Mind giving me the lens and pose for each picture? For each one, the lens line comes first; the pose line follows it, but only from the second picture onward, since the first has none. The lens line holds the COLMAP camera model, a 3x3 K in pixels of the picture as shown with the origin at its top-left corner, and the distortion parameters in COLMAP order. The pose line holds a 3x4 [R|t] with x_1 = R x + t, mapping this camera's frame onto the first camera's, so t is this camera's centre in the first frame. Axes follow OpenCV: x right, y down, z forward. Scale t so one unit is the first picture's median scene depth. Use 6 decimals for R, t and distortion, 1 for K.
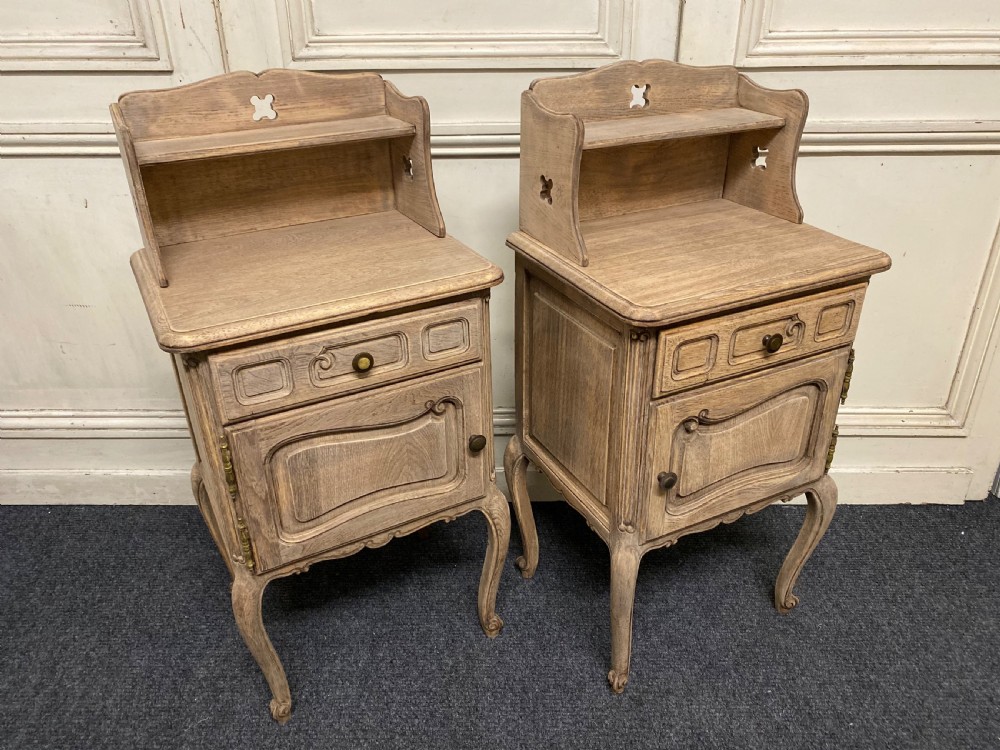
lens RADIAL K [[768.6, 0, 503.6], [0, 768.6, 373.7], [0, 0, 1]] dist [0.042692, -0.030227]
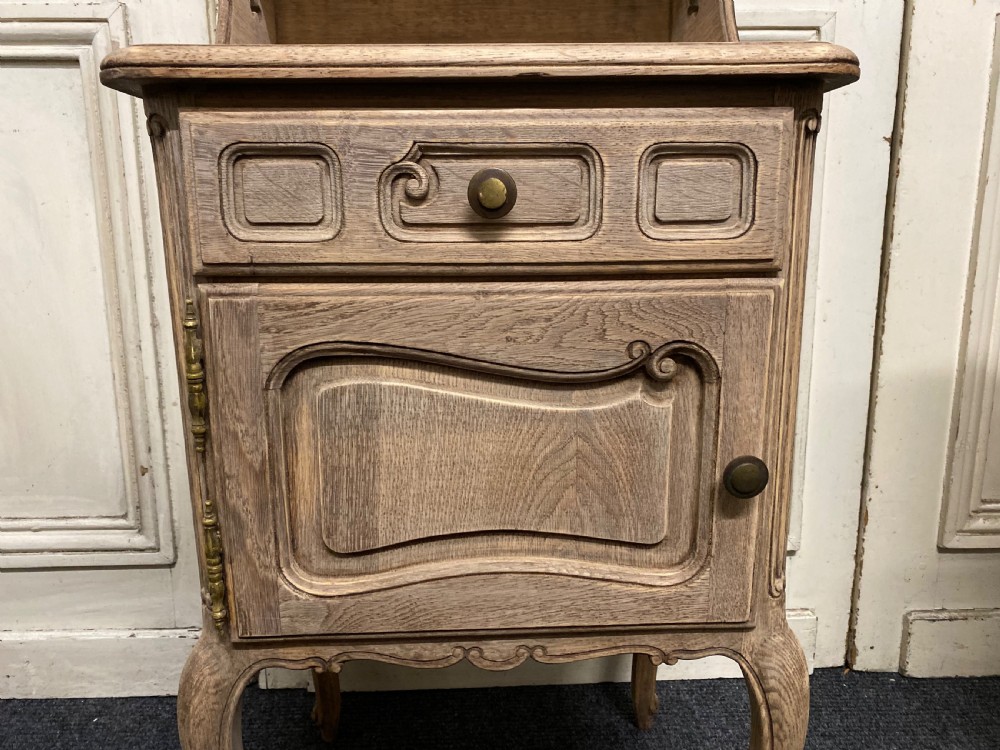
lens RADIAL K [[768.6, 0, 497.3], [0, 768.6, 377.0], [0, 0, 1]] dist [0.042692, -0.030227]
pose [[0.898813, 0.106642, -0.425162, 0.017563], [-0.214074, 0.953205, -0.213475, 0.148831], [0.382502, 0.282891, 0.879583, 0.518598]]
